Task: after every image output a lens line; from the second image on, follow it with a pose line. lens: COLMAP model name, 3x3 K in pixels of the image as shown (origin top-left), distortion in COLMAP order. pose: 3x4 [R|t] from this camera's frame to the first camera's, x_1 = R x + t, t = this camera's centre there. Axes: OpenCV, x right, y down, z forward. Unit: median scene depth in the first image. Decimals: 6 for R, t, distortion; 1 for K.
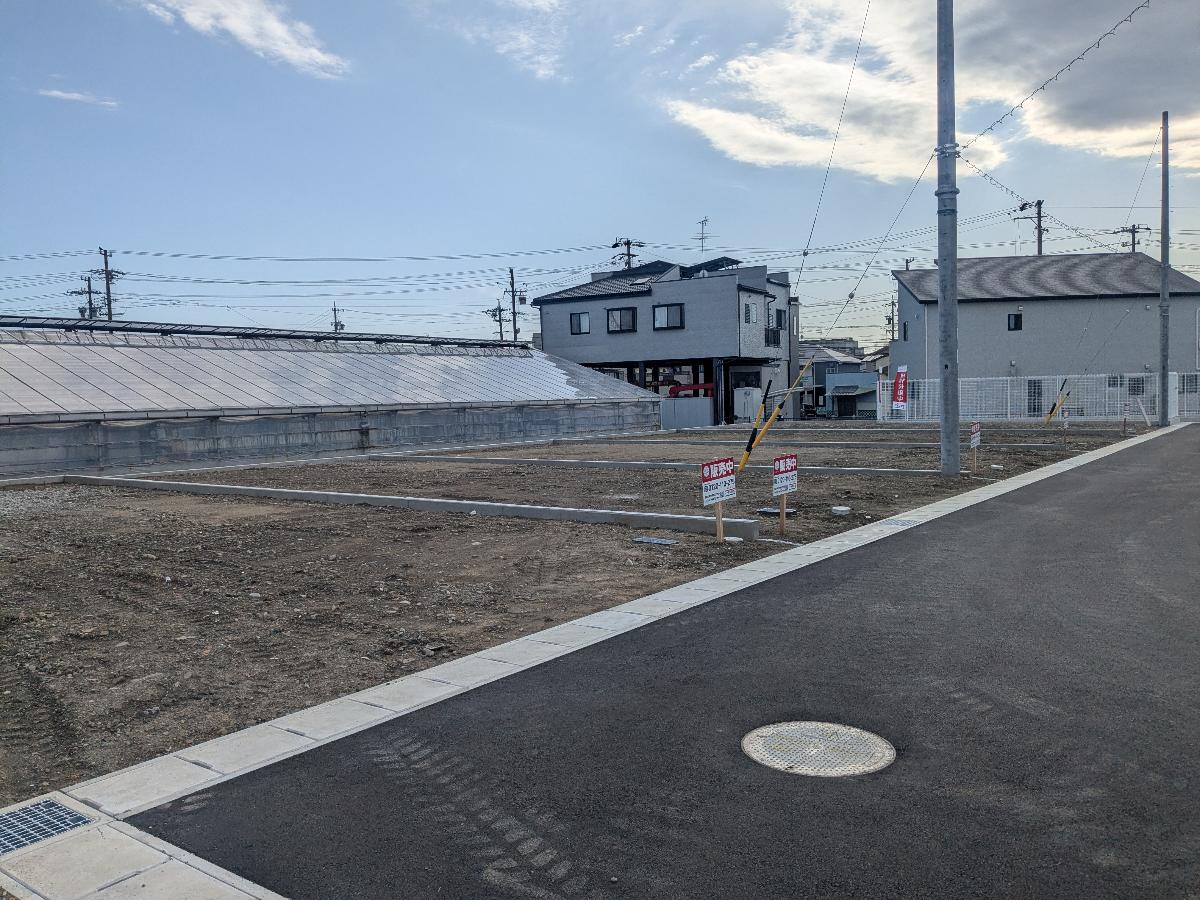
lens RADIAL K [[974.0, 0, 600.0], [0, 974.0, 450.0], [0, 0, 1]] dist [0.092693, -0.187585]
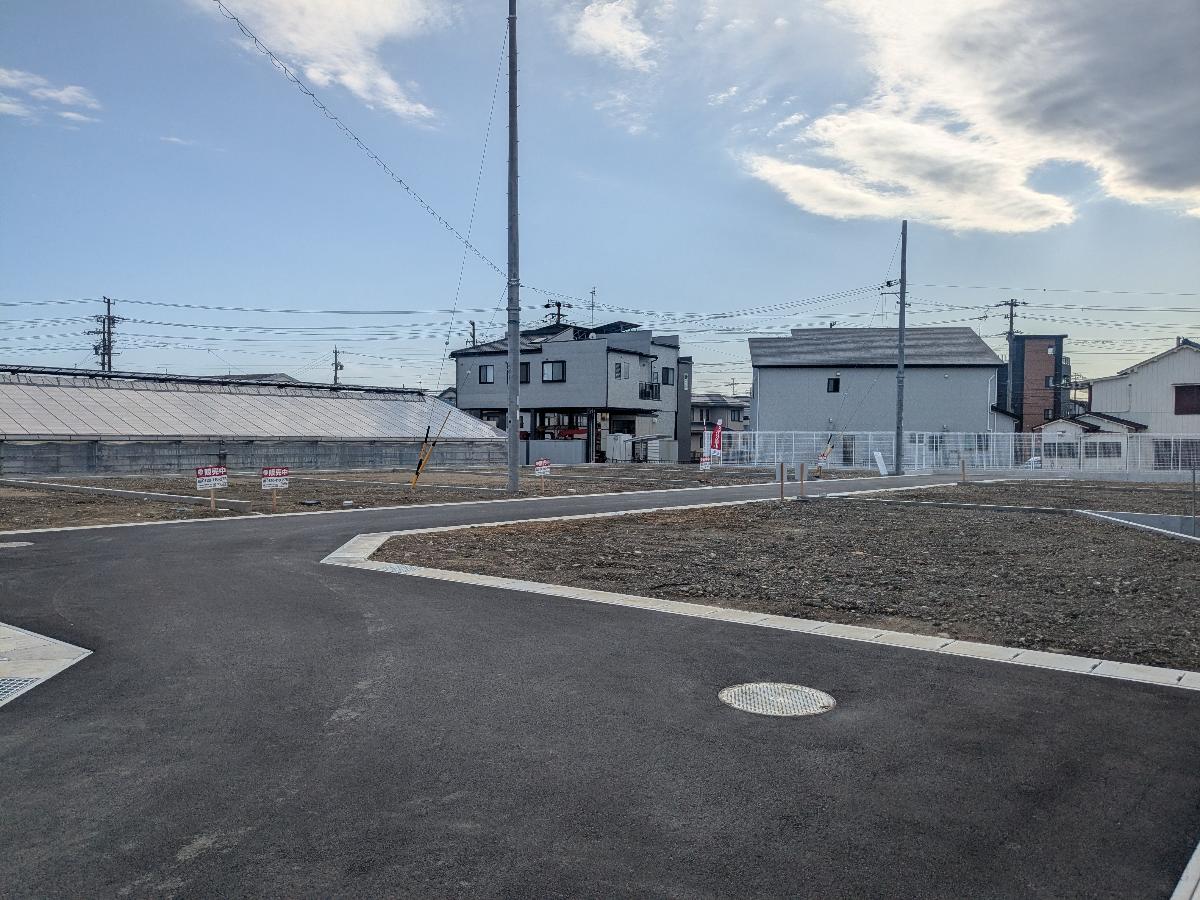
lens RADIAL K [[968.2, 0, 600.0], [0, 968.2, 450.0], [0, 0, 1]] dist [0.103348, -0.193800]
pose [[0.998278, 0.032582, -0.048780, 0.184253], [-0.034688, 0.998474, -0.042959, 0.006508], [0.047306, 0.044577, 0.997885, -0.160025]]
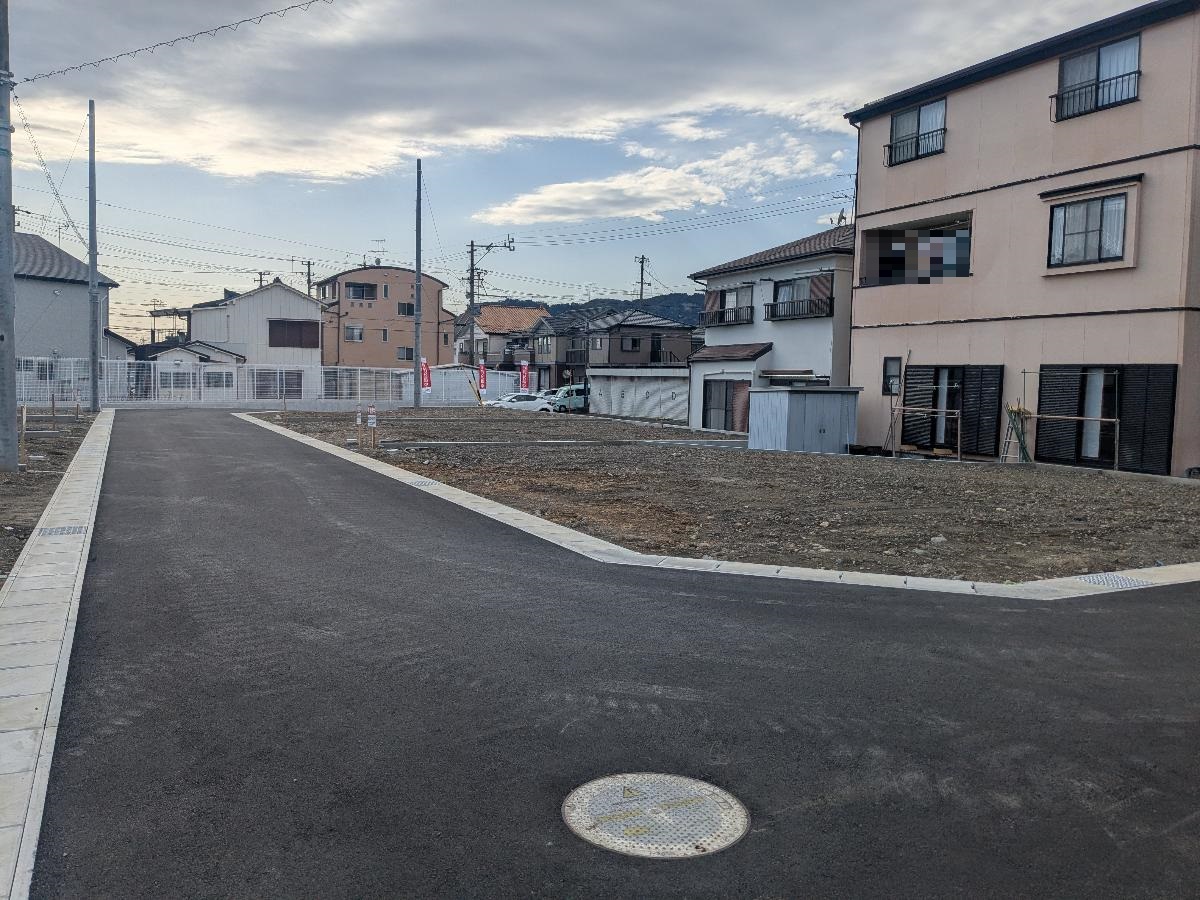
lens RADIAL K [[939.2, 0, 614.1], [0, 939.2, 447.3], [0, 0, 1]] dist [-0.000079, -0.000792]
pose [[0.452796, -0.029479, 0.891127, -0.037632], [0.016978, 0.999557, 0.024439, -0.001005], [-0.891453, 0.004064, 0.453096, 0.055398]]
